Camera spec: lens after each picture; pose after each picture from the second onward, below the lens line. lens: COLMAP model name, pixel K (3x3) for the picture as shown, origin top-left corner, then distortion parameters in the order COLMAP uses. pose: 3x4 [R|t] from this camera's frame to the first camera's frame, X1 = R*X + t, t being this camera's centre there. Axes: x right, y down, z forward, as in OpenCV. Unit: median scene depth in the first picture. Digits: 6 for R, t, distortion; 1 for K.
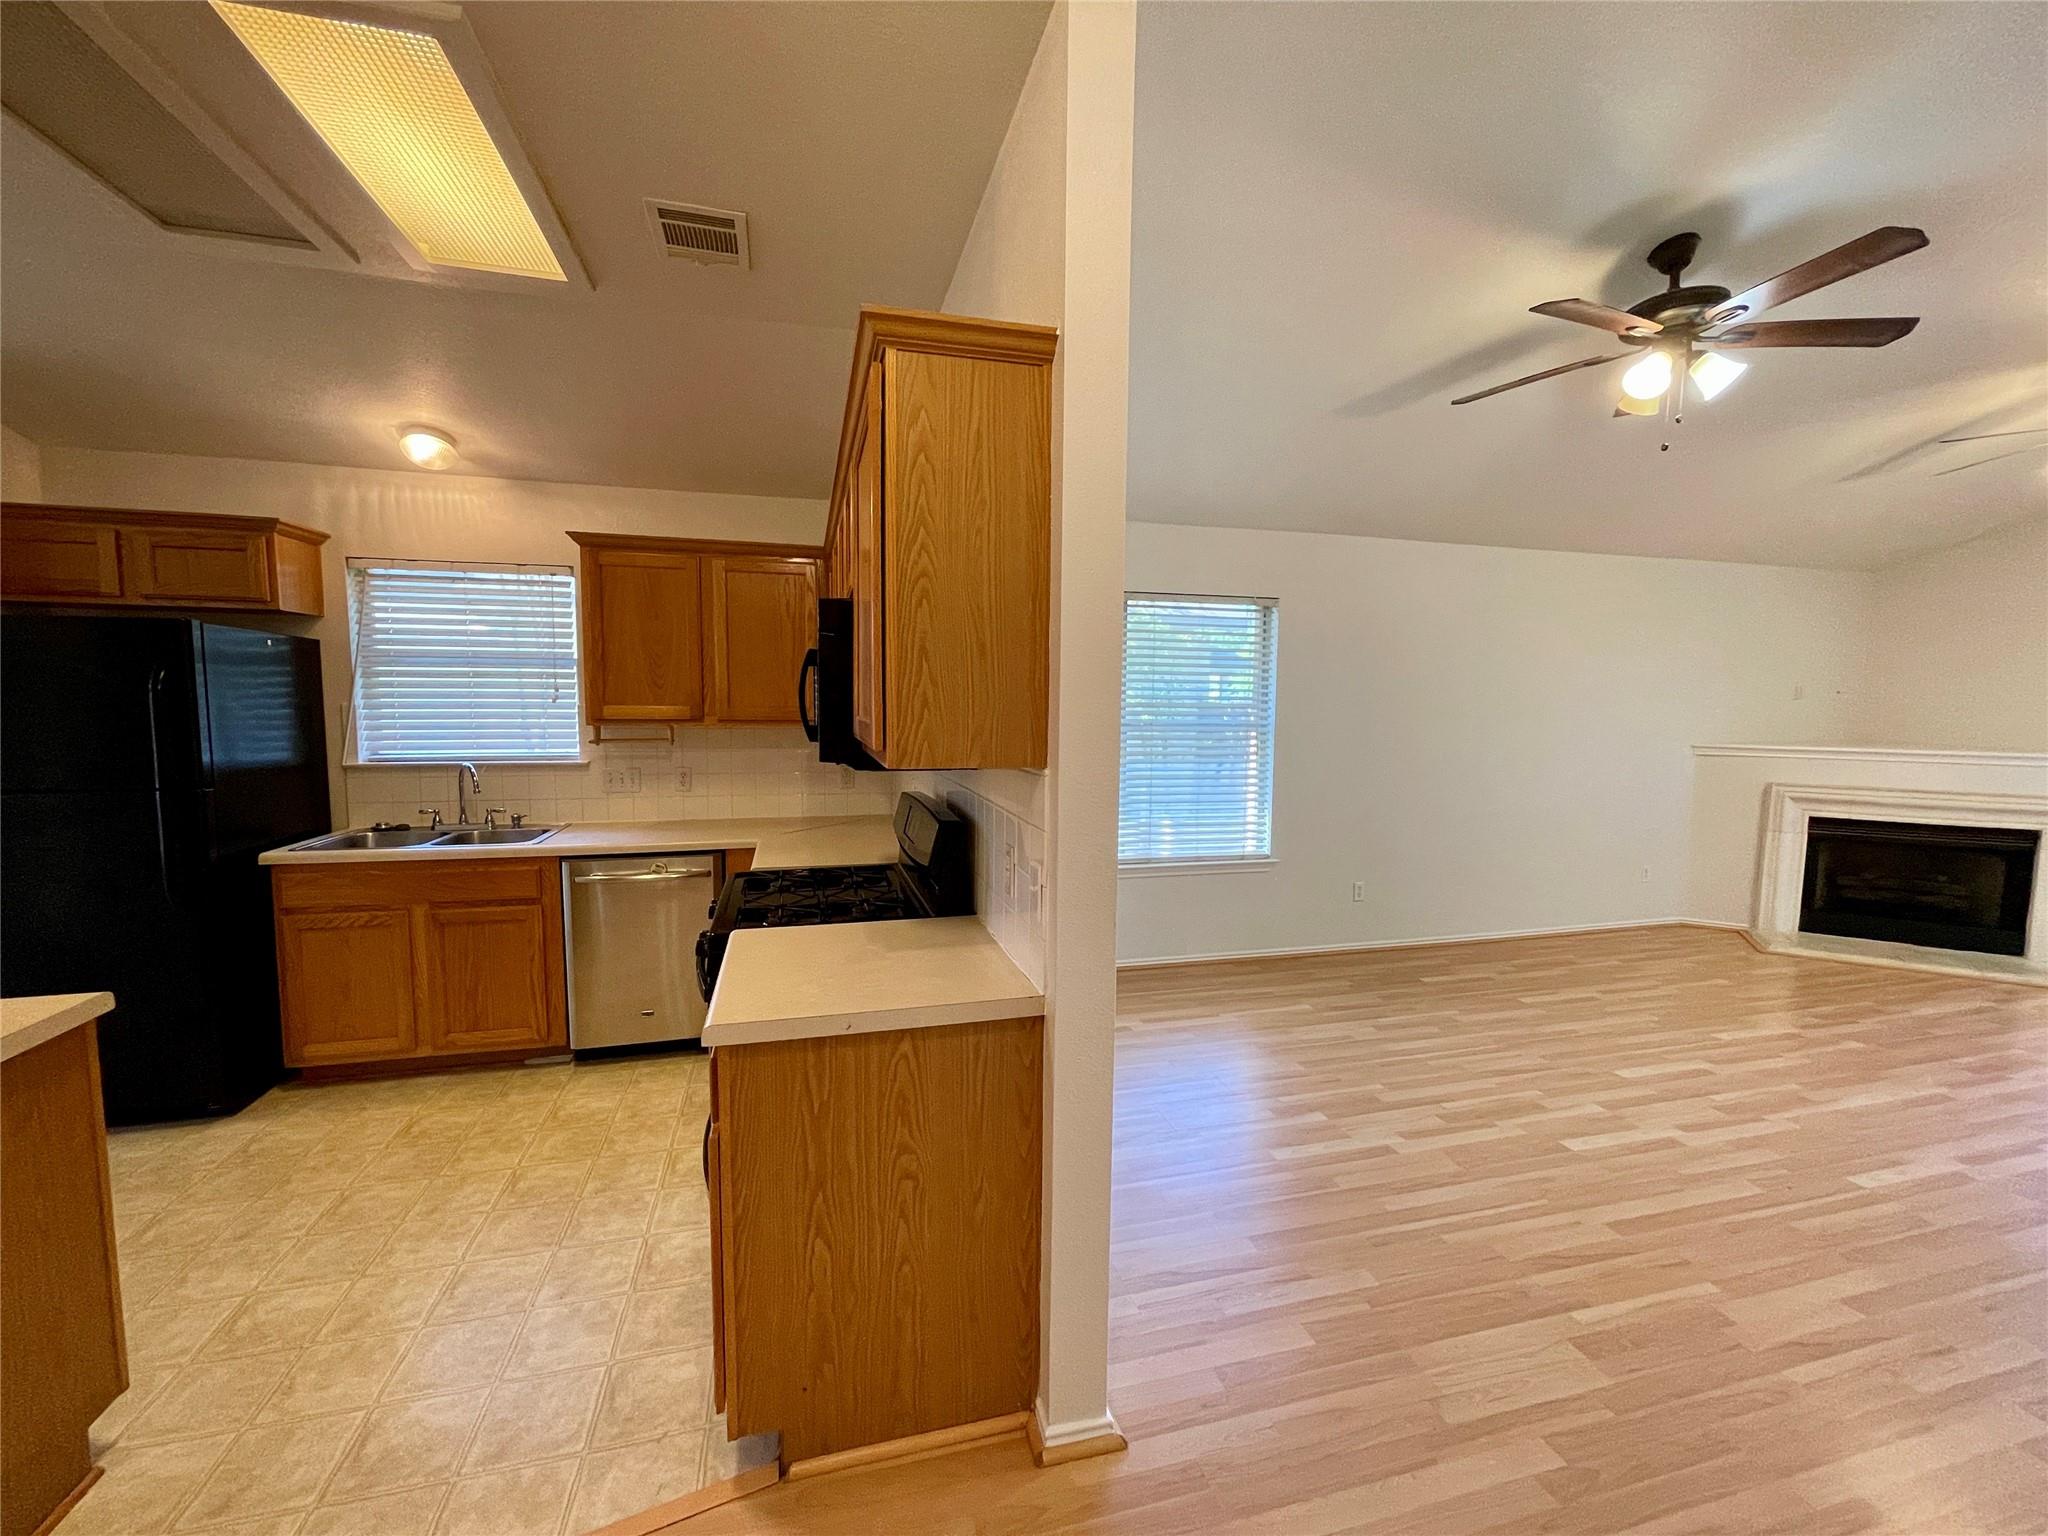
lens RADIAL K [[824.4, 0, 1021.7], [0, 824.4, 769.1], [0, 0, 1]] dist [-0.002976, 0.001912]
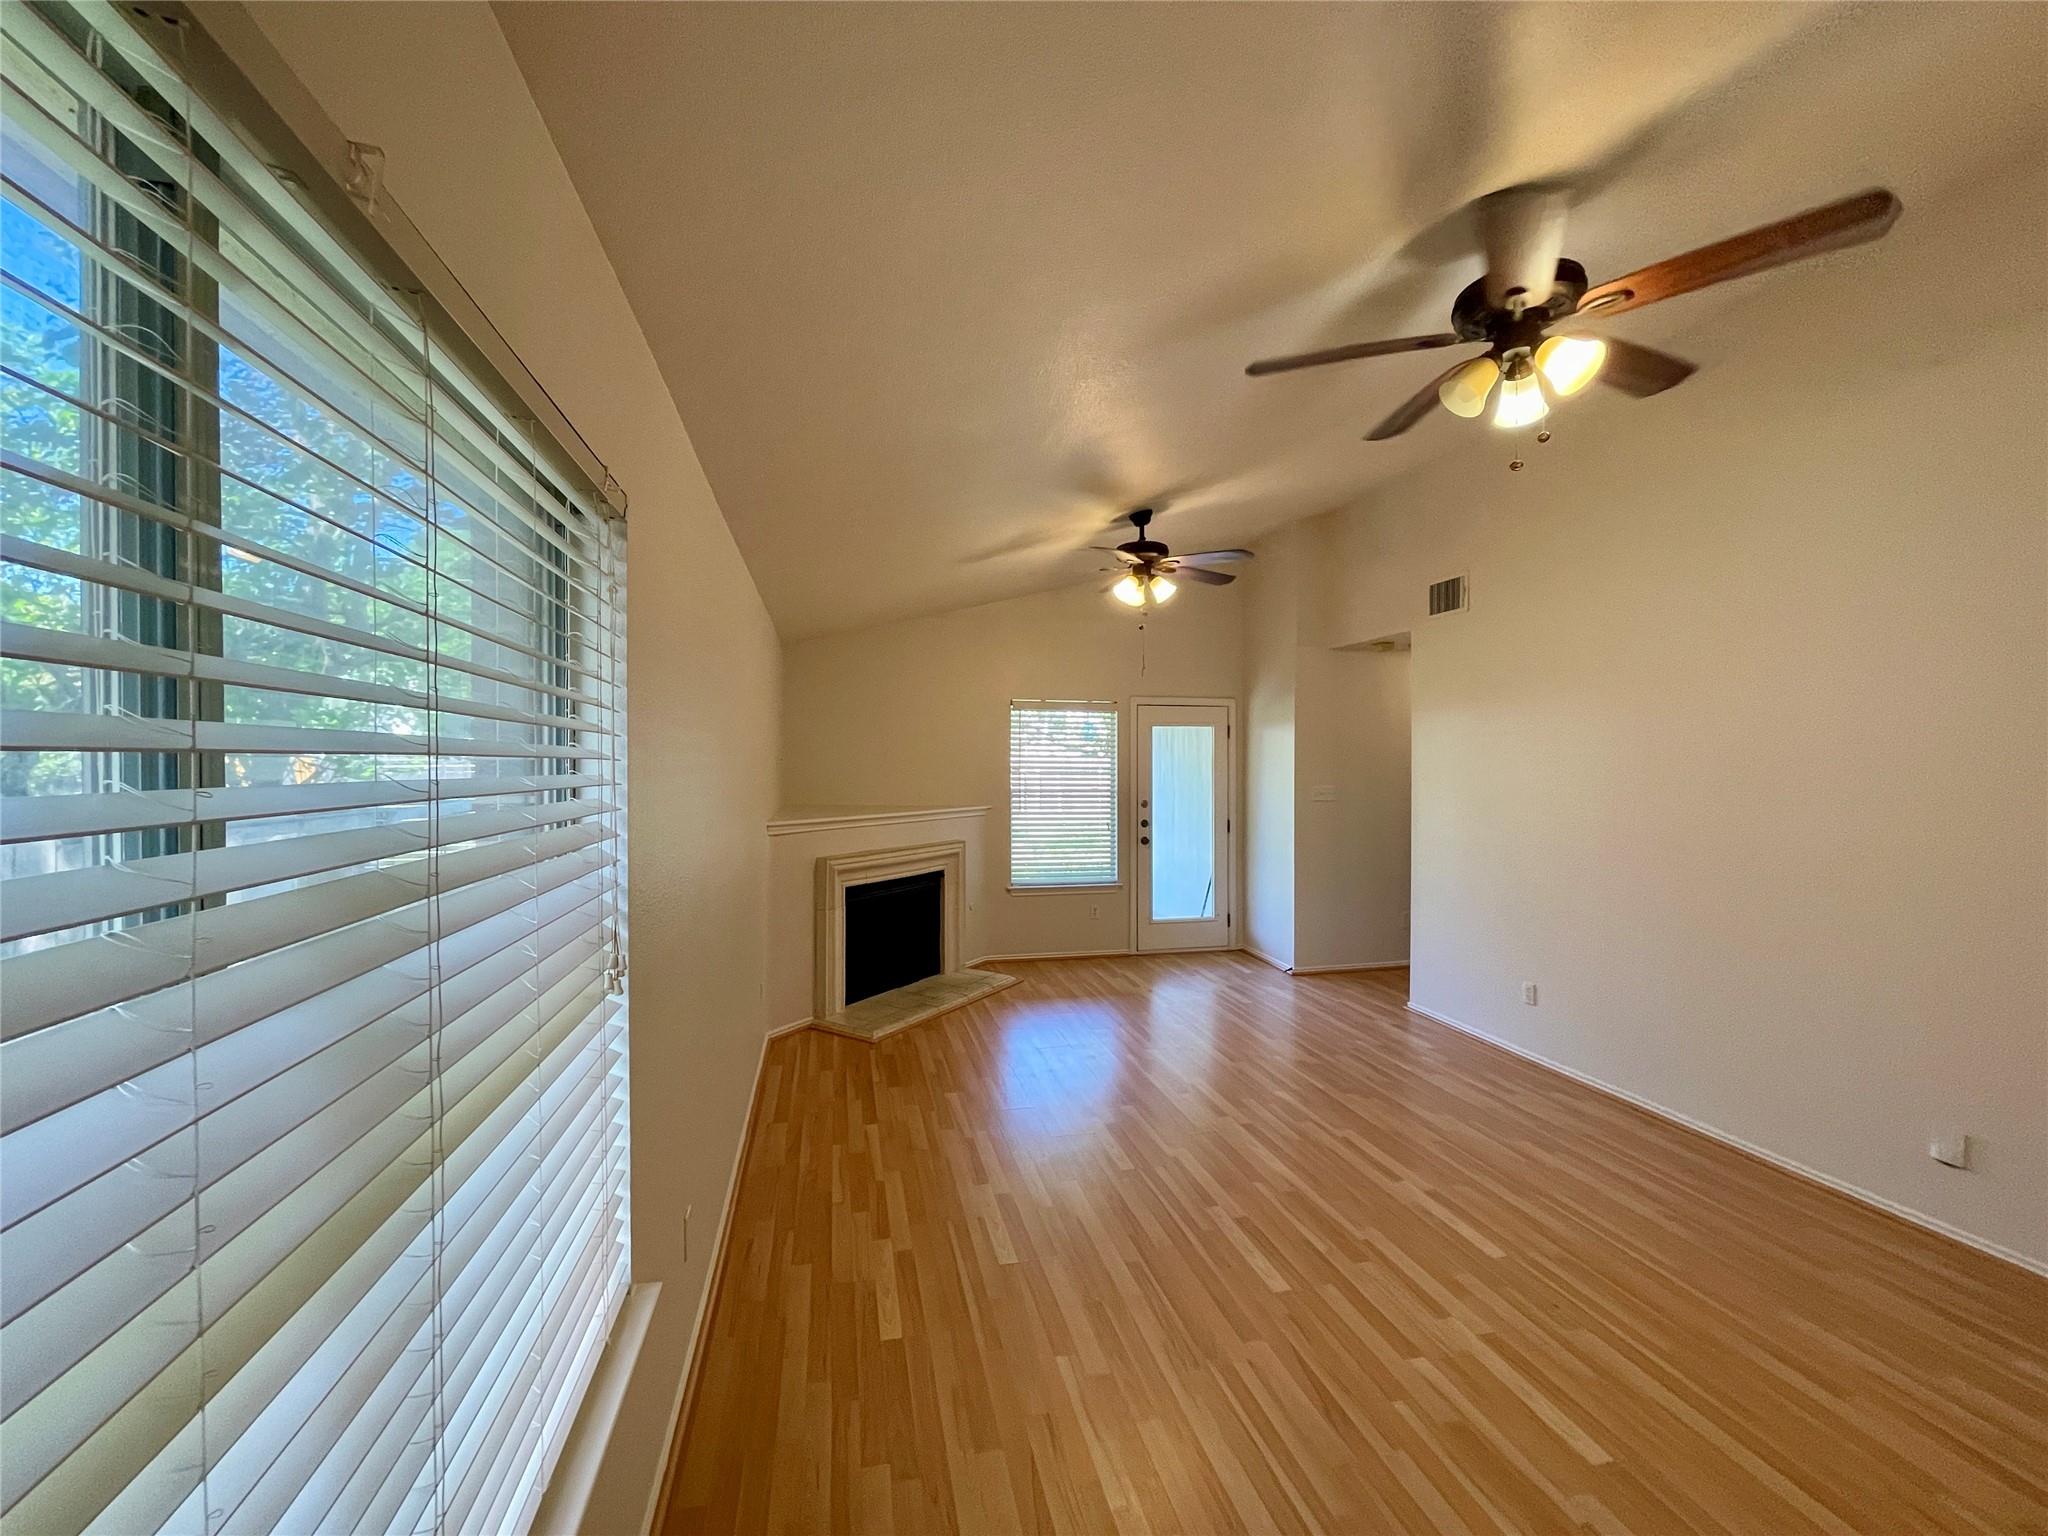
lens RADIAL K [[824.4, 0, 1014.2], [0, 824.4, 767.6], [0, 0, 1]] dist [-0.002976, 0.001912]
pose [[0.045864, -0.018946, 0.998768, -0.012419], [0.084484, 0.996312, 0.015020, -0.105256], [-0.995369, 0.083691, 0.047295, 0.950616]]
